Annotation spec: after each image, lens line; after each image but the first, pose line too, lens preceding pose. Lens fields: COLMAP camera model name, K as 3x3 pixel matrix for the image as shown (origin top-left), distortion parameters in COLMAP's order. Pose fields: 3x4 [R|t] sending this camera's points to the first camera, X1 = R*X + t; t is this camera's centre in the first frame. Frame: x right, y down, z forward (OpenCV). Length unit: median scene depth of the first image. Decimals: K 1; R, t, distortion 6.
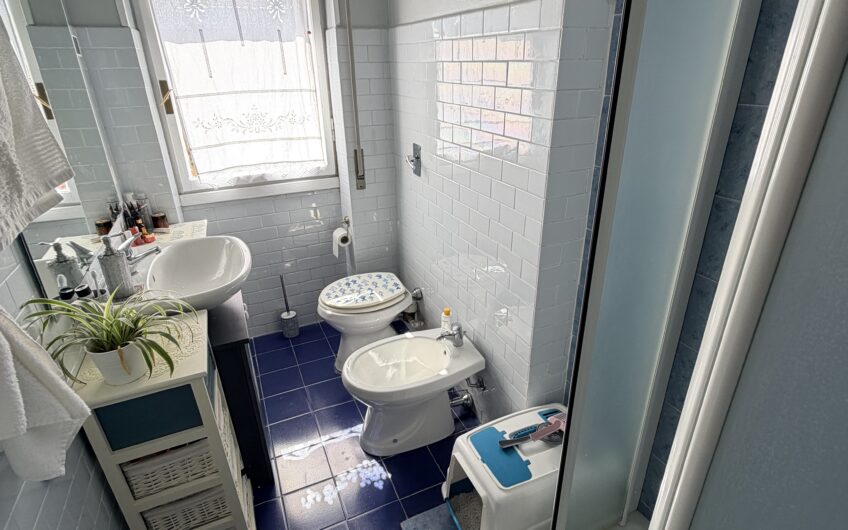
lens RADIAL K [[449.4, 0, 427.9], [0, 449.4, 262.9], [0, 0, 1]] dist [0.002626, -0.001767]
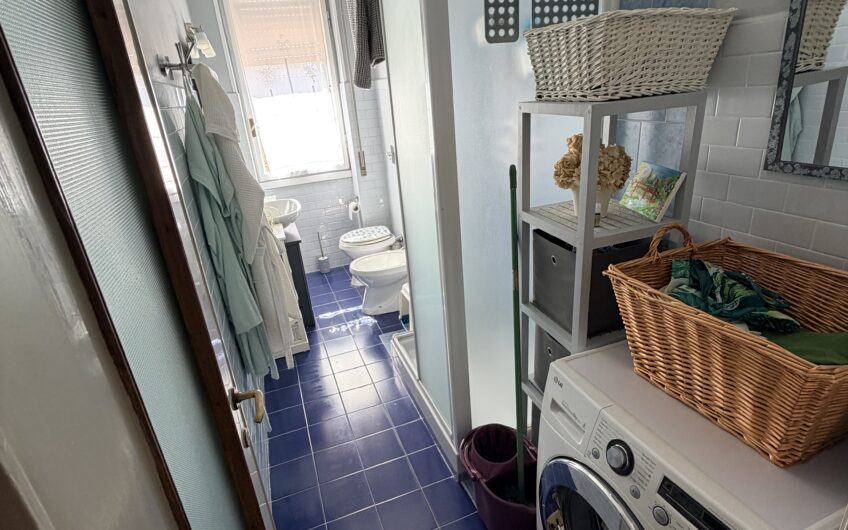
lens RADIAL K [[449.4, 0, 423.0], [0, 449.4, 265.8], [0, 0, 1]] dist [0.002626, -0.001767]
pose [[0.994022, -0.038461, -0.102179, 0.226808], [0.033447, 0.998172, -0.050346, 0.261082], [0.103929, 0.046627, 0.993491, -0.609557]]
